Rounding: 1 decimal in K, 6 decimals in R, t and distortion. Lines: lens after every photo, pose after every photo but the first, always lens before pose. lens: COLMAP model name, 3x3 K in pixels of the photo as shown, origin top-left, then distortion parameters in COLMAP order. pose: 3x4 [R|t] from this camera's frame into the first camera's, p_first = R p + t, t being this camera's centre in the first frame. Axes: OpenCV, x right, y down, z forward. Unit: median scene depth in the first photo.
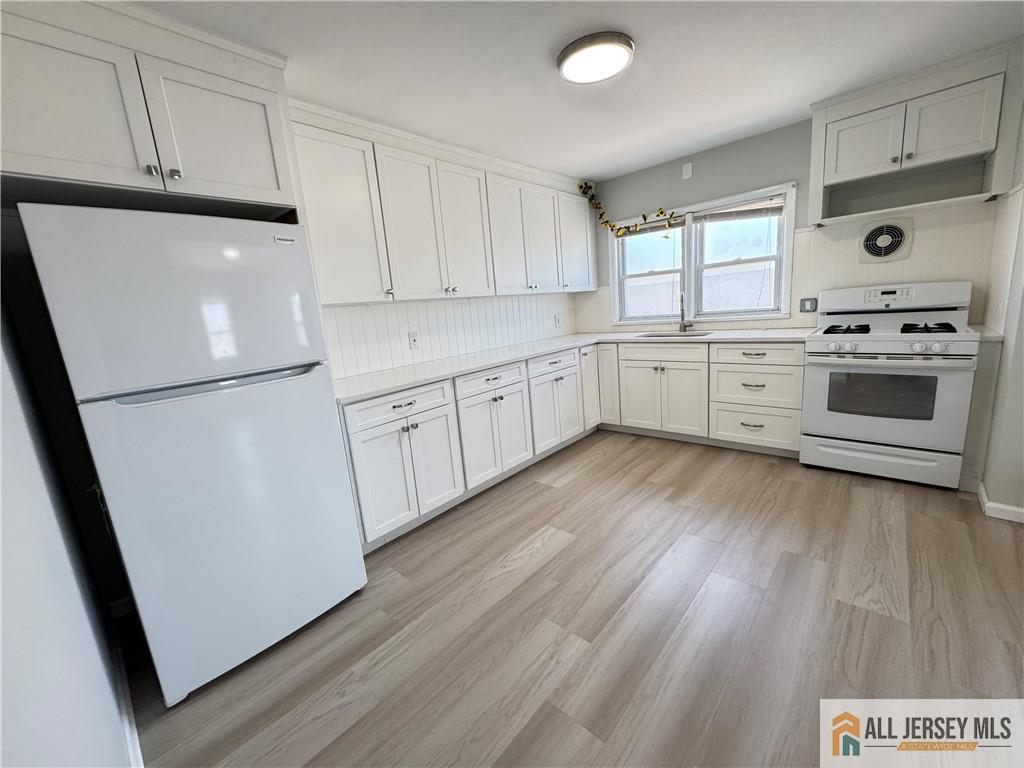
lens RADIAL K [[408.5, 0, 508.4], [0, 408.5, 380.4], [0, 0, 1]] dist [-0.002747, 0.000696]
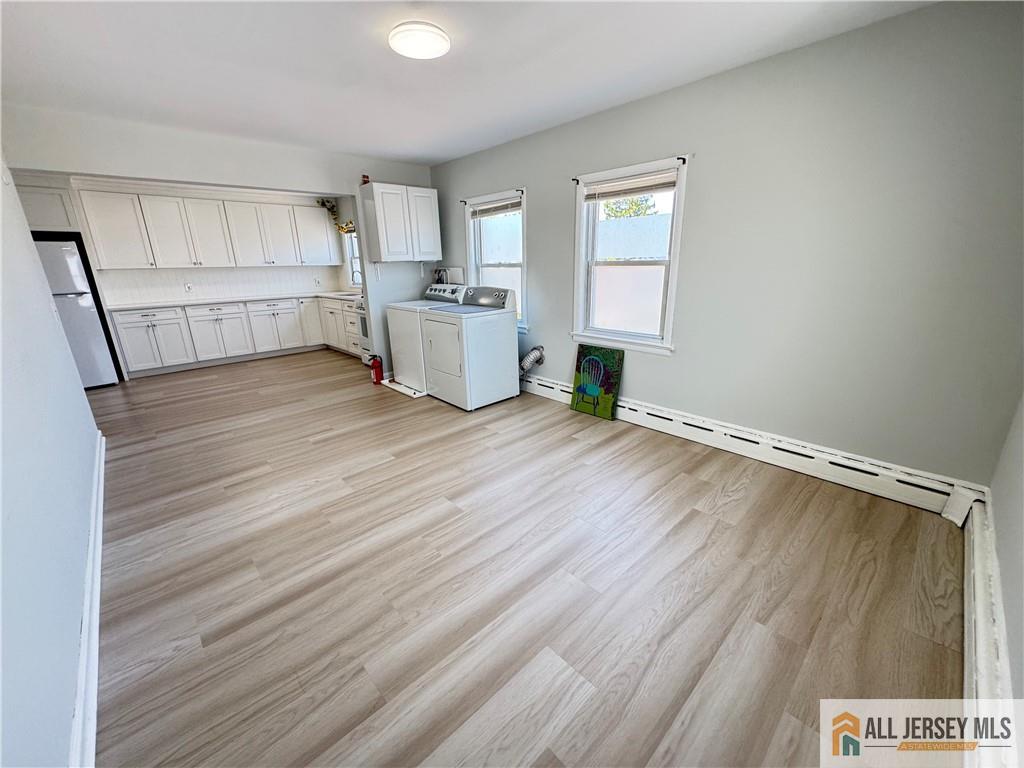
lens RADIAL K [[408.5, 0, 518.9], [0, 408.5, 385.2], [0, 0, 1]] dist [-0.002747, 0.000696]
pose [[0.995440, 0.074597, -0.059458, 1.648256], [-0.067640, 0.991461, 0.111488, 0.042846], [0.067267, -0.106957, 0.991986, -0.982914]]
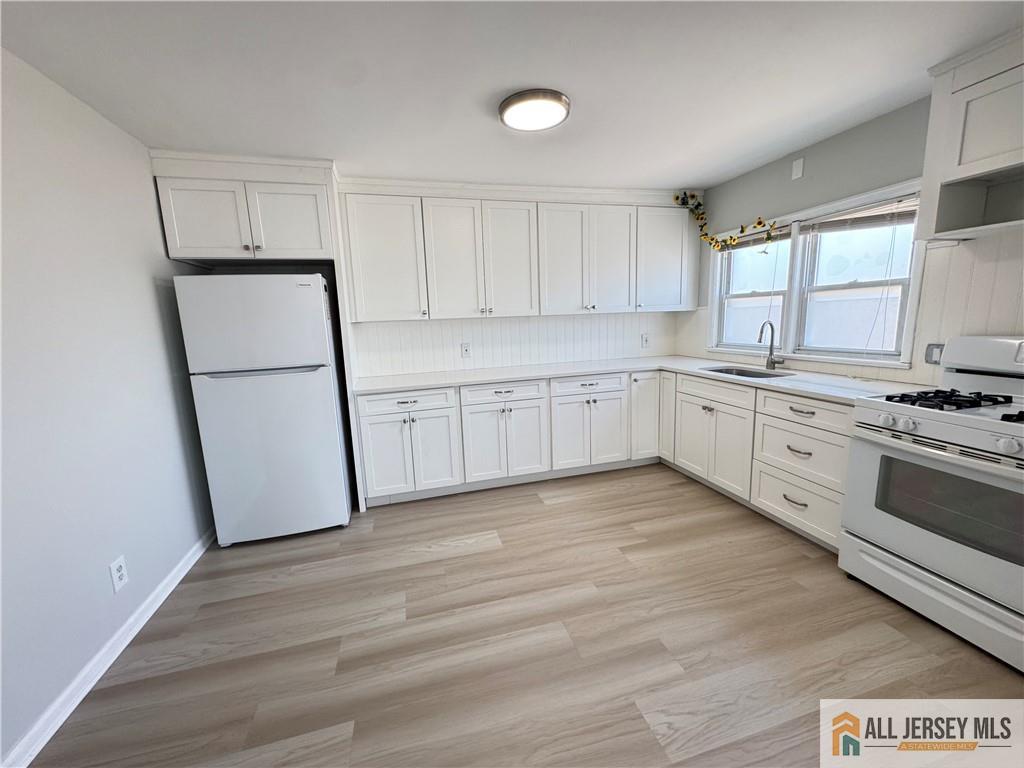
lens RADIAL K [[408.5, 0, 514.7], [0, 408.5, 380.0], [0, 0, 1]] dist [-0.002747, 0.000696]
pose [[0.844198, 0.135044, -0.518741, 0.571107], [-0.128926, 0.990490, 0.048040, -0.095681], [0.520296, 0.026324, 0.853580, 0.058544]]
